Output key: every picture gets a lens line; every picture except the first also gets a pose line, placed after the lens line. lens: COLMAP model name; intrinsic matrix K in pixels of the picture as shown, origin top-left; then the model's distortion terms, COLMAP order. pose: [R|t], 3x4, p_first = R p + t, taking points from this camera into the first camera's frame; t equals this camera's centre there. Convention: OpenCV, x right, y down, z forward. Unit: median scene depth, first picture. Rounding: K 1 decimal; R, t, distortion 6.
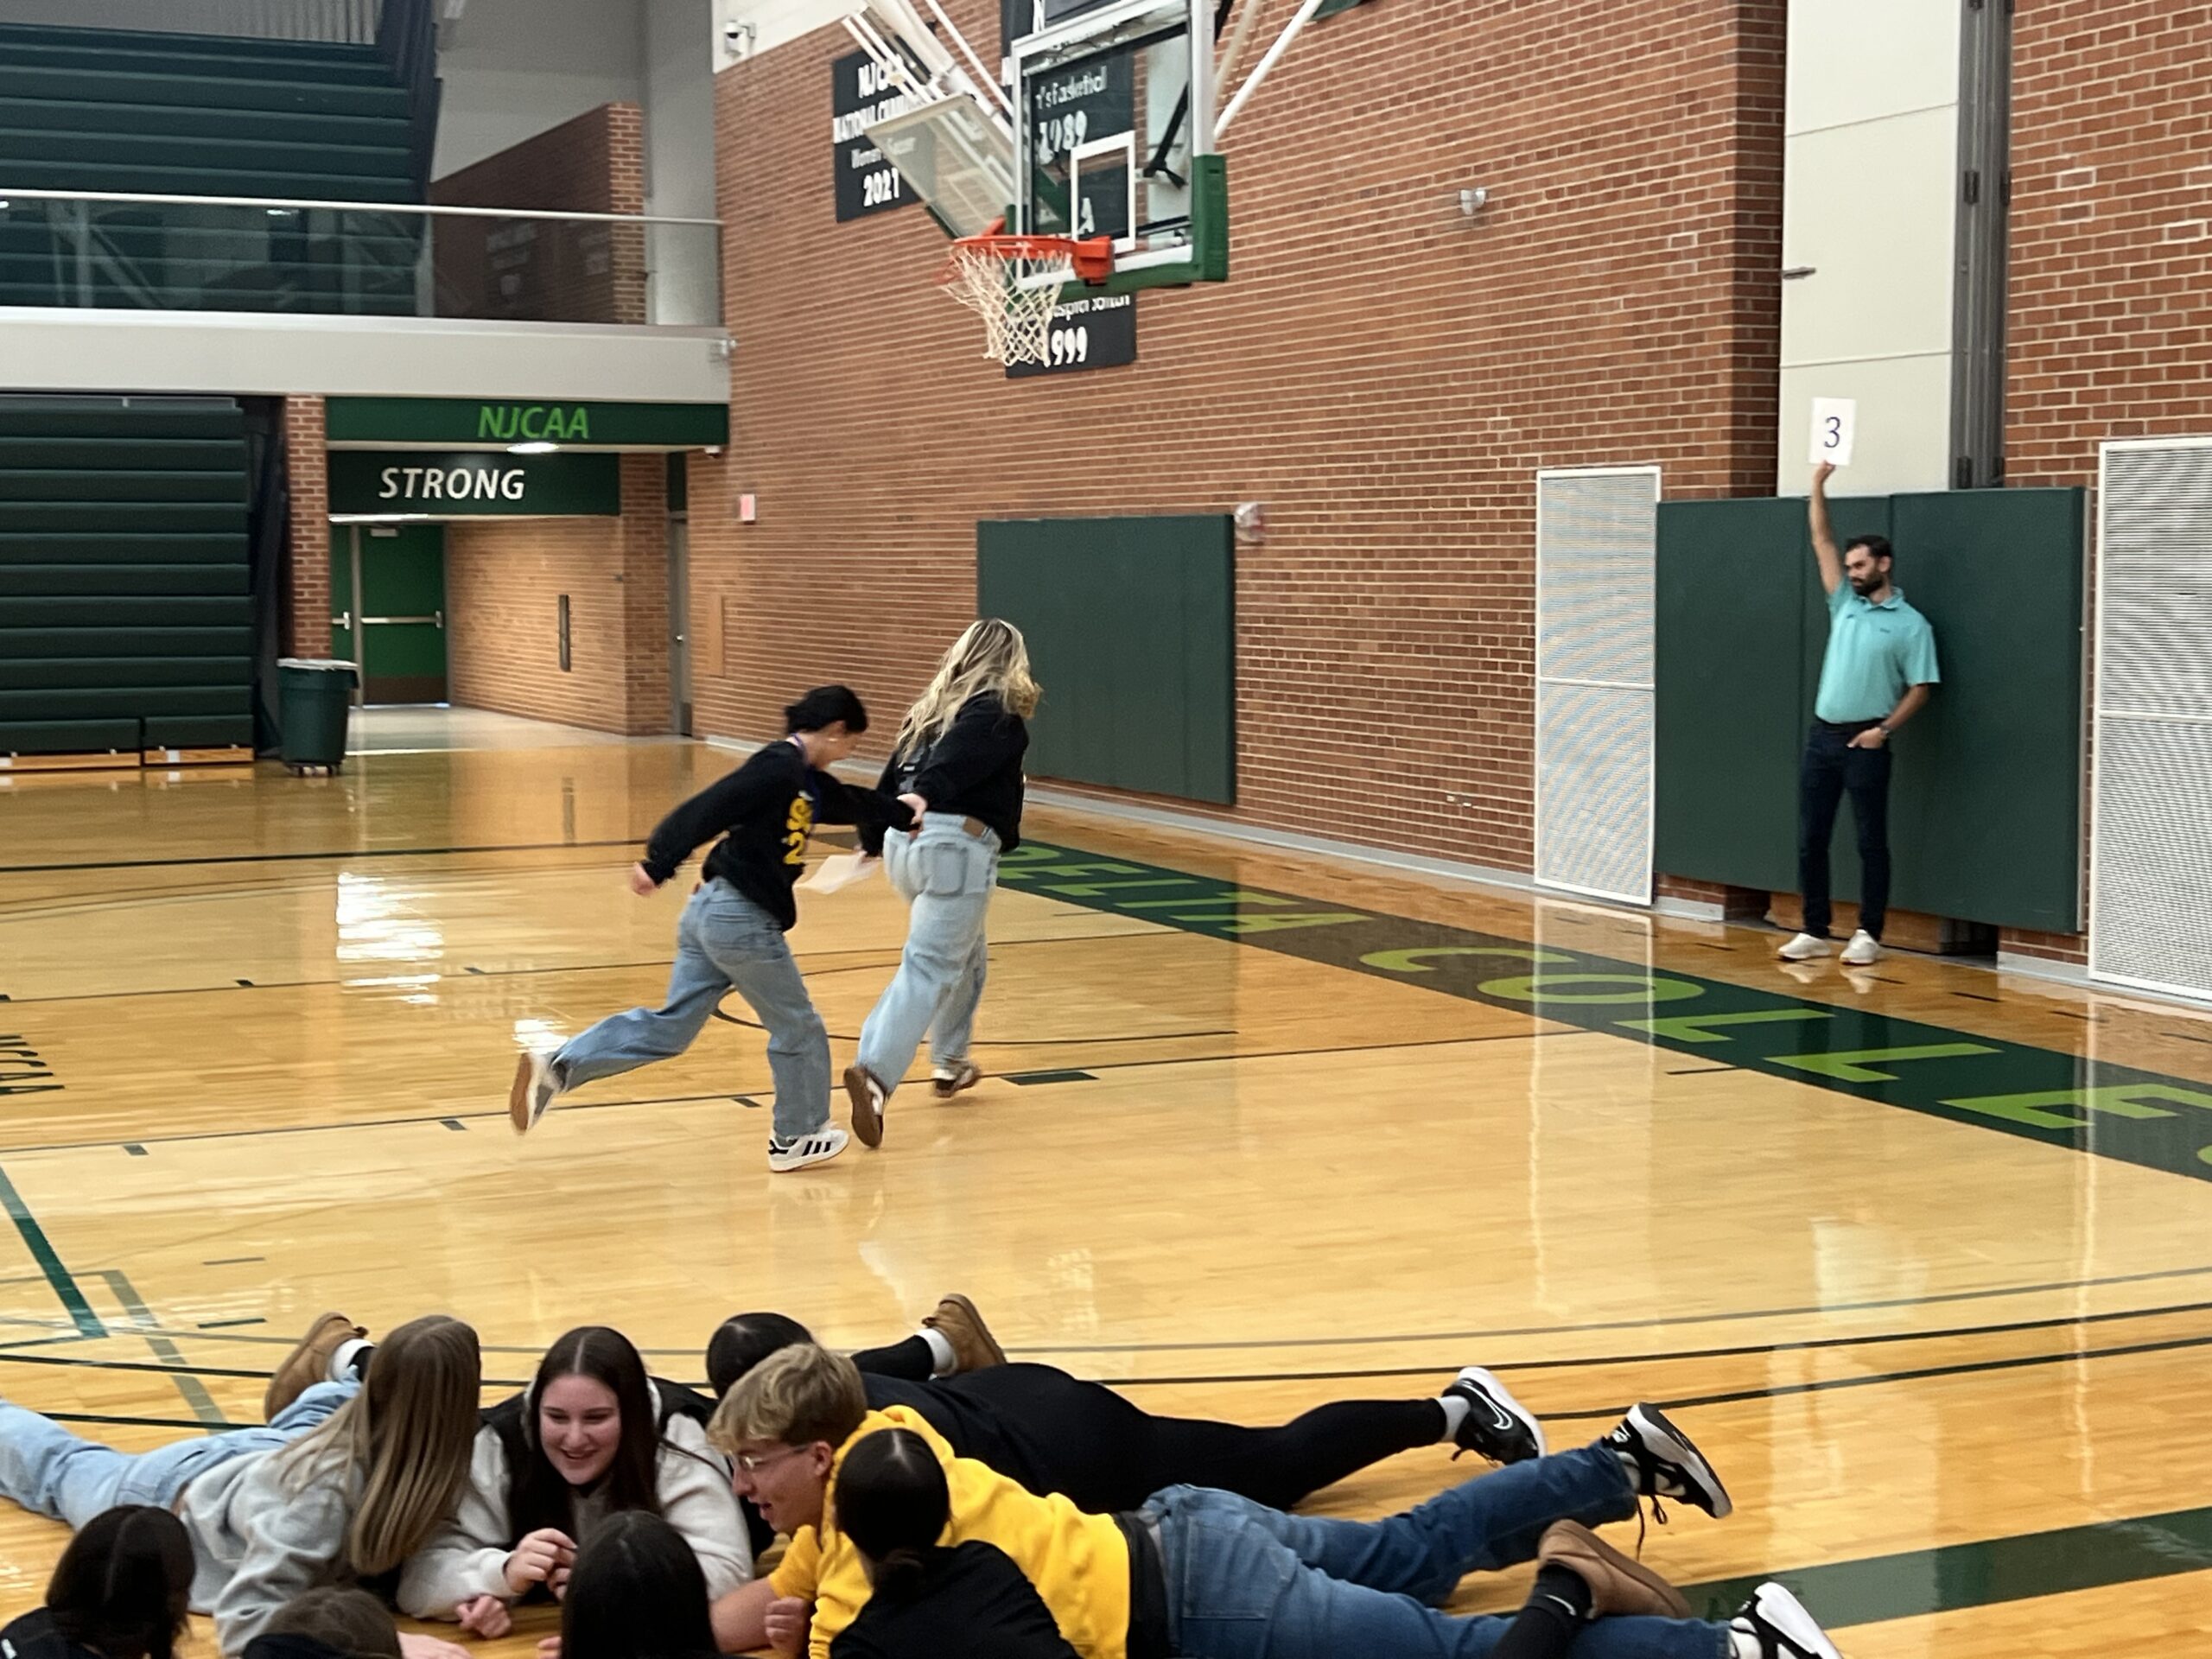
lens RADIAL K [[3348.8, 0, 1099.4], [0, 3348.8, 840.3], [0, 0, 1]] dist [0.150333, -0.433993]
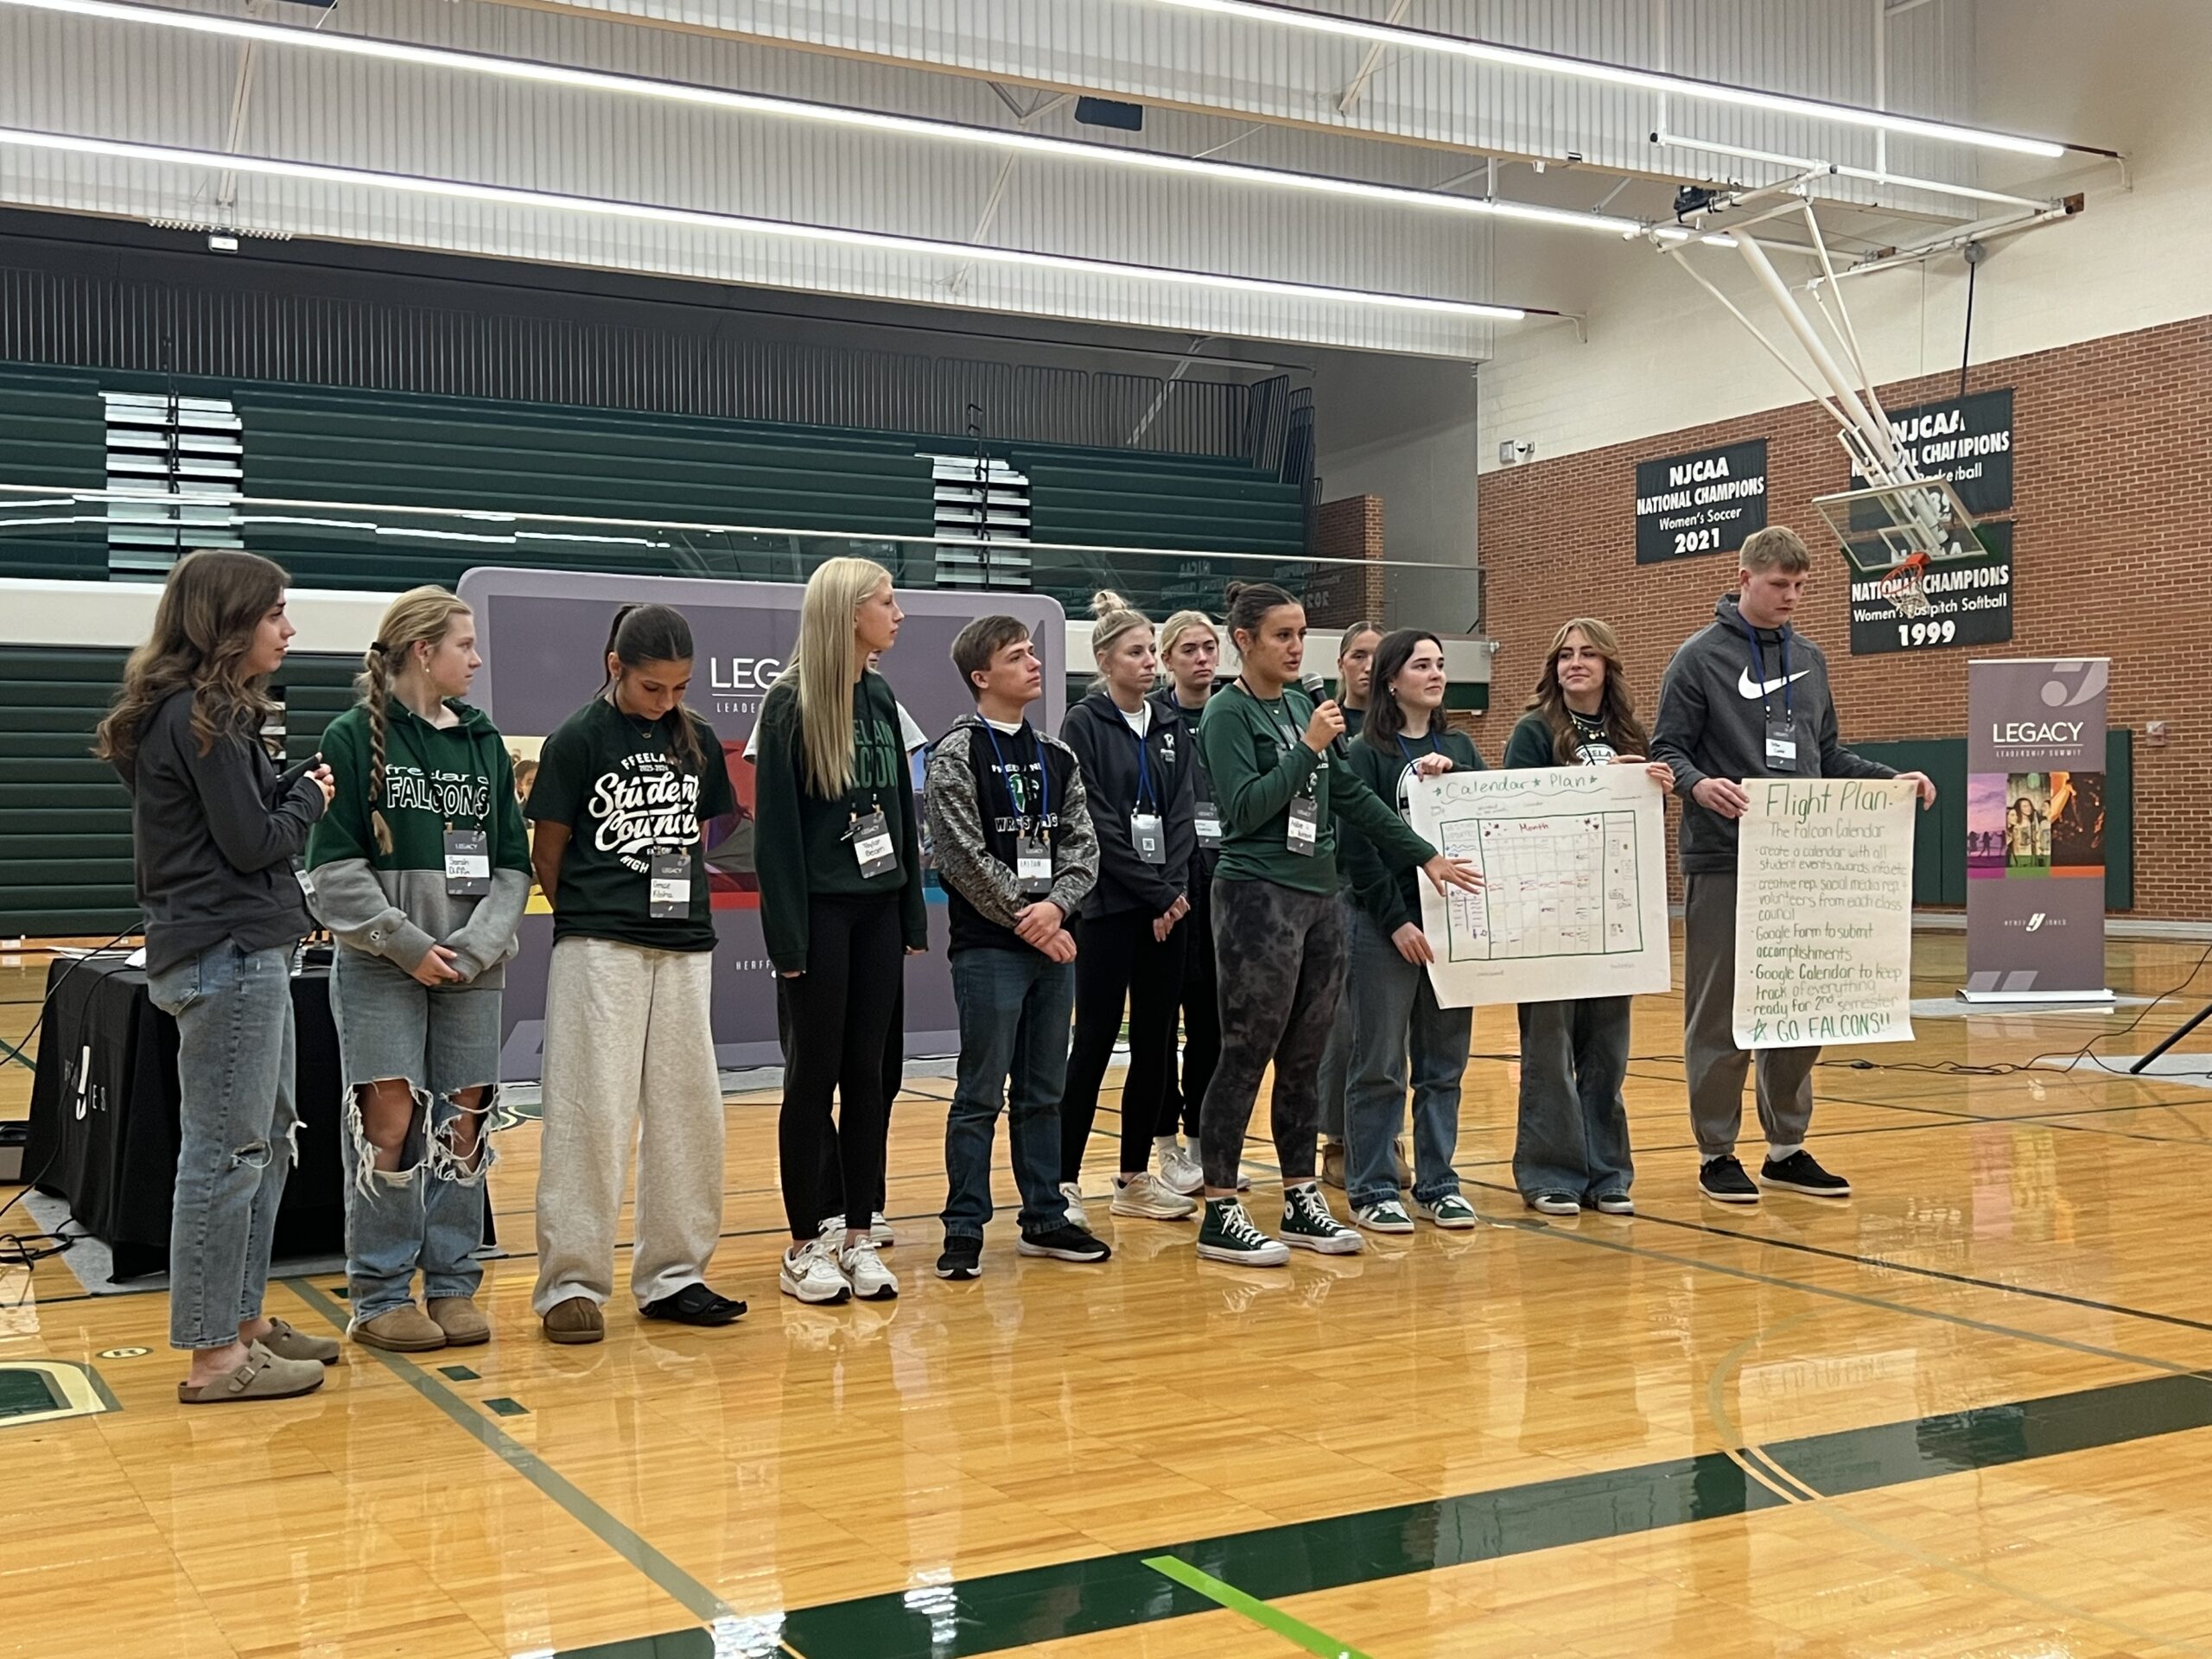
lens RADIAL K [[2456.3, 0, 1117.7], [0, 2456.3, 865.6], [0, 0, 1]] dist [0.167364, -0.424439]
pose [[0.995800, -0.006390, 0.091328, -0.606804], [0.013172, 0.997182, -0.073852, 0.056735], [-0.090598, 0.074745, 0.993079, -0.172052]]
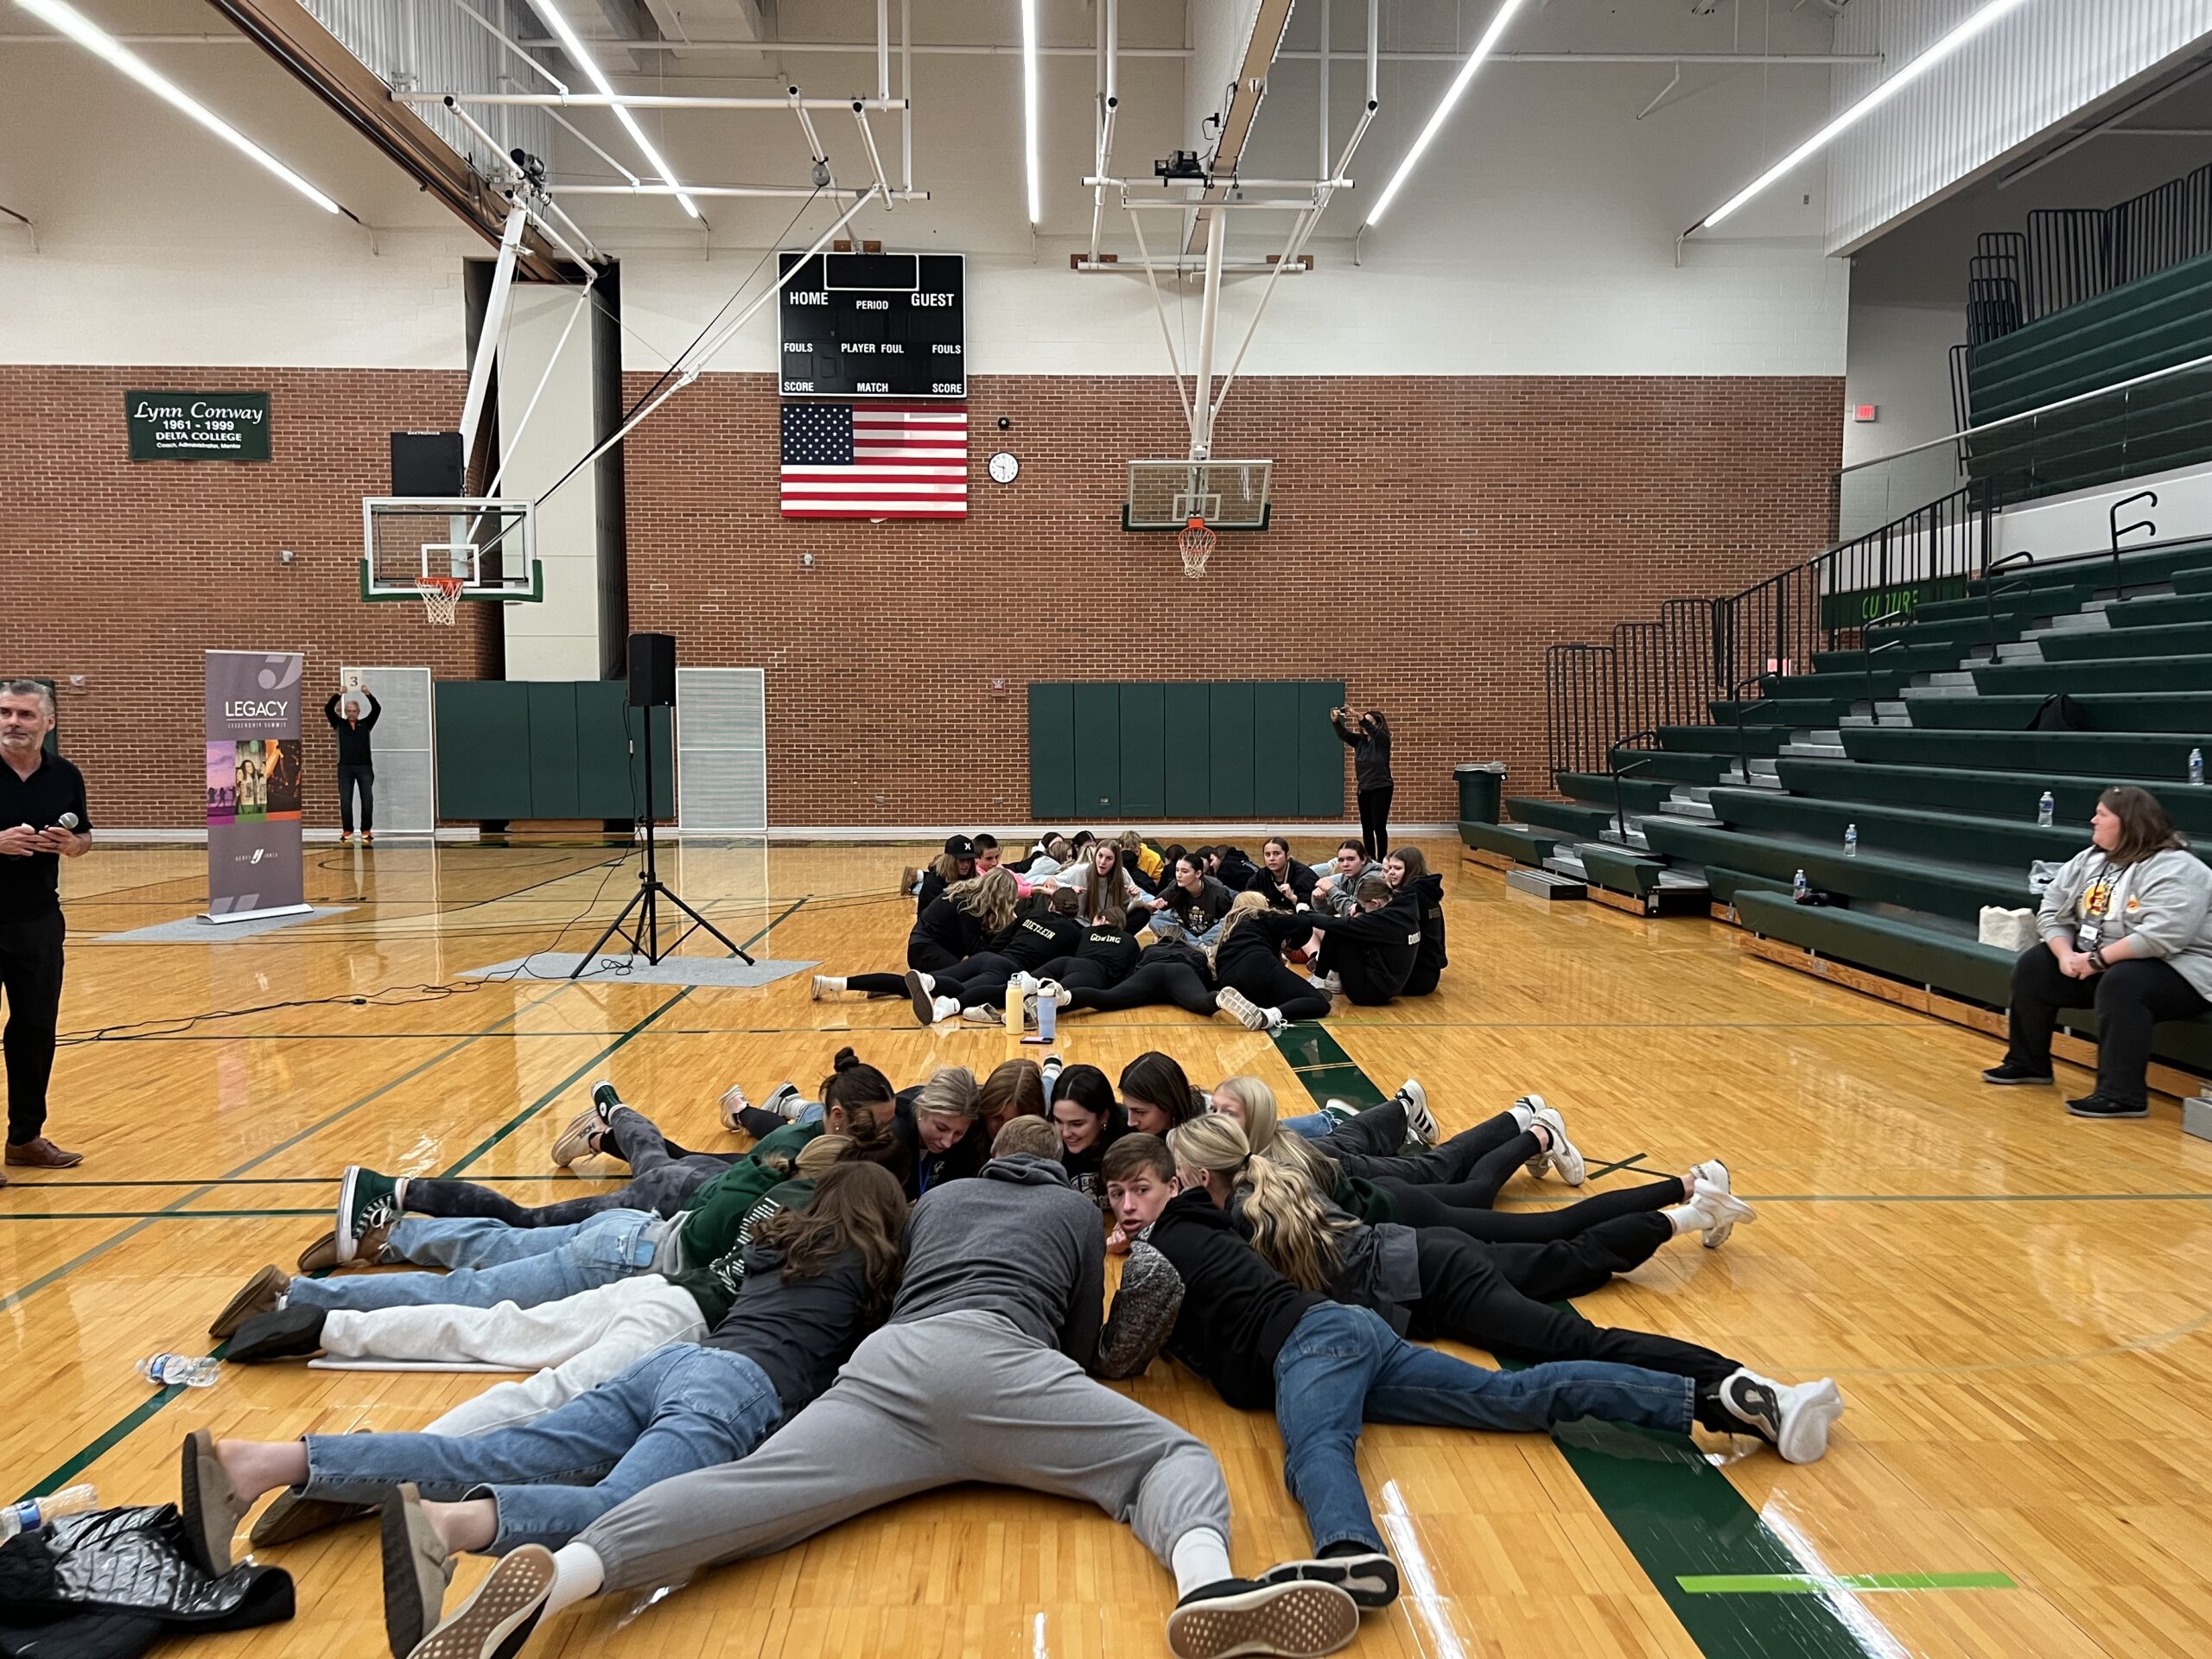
lens RADIAL K [[1674.5, 0, 1111.2], [0, 1674.5, 831.4], [0, 0, 1]] dist [0.057966, -0.062018]
pose [[0.372480, -0.057355, 0.926266, -0.750363], [0.078077, 0.996487, 0.030306, 0.017388], [-0.924750, 0.061031, 0.375649, -0.000196]]
